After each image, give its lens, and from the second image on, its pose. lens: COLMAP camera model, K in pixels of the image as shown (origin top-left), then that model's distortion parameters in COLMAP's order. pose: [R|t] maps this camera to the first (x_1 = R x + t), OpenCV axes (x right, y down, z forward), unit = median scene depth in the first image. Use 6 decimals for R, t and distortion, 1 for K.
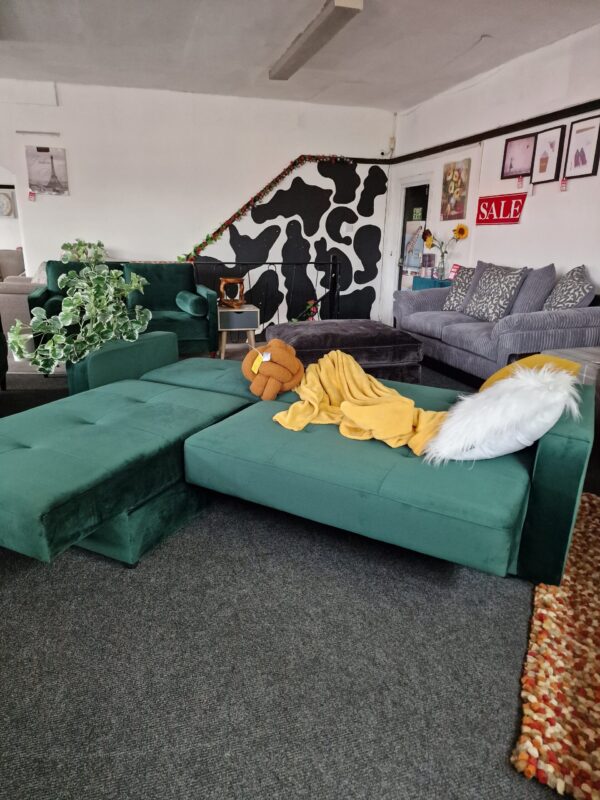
lens RADIAL K [[529.1, 0, 301.2], [0, 529.1, 397.8], [0, 0, 1]] dist [0.075122, -0.065282]
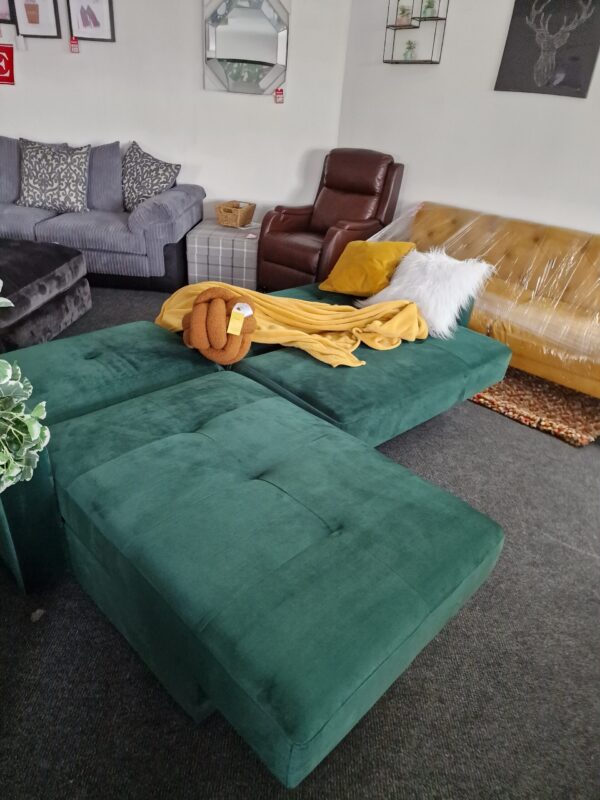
lens RADIAL K [[529.1, 0, 298.5], [0, 529.1, 398.1], [0, 0, 1]] dist [0.075122, -0.065282]
pose [[0.316324, -0.449834, 0.835218, -0.374133], [0.213045, 0.891623, 0.399526, -0.126465], [-0.924419, 0.051560, 0.377877, 0.285873]]
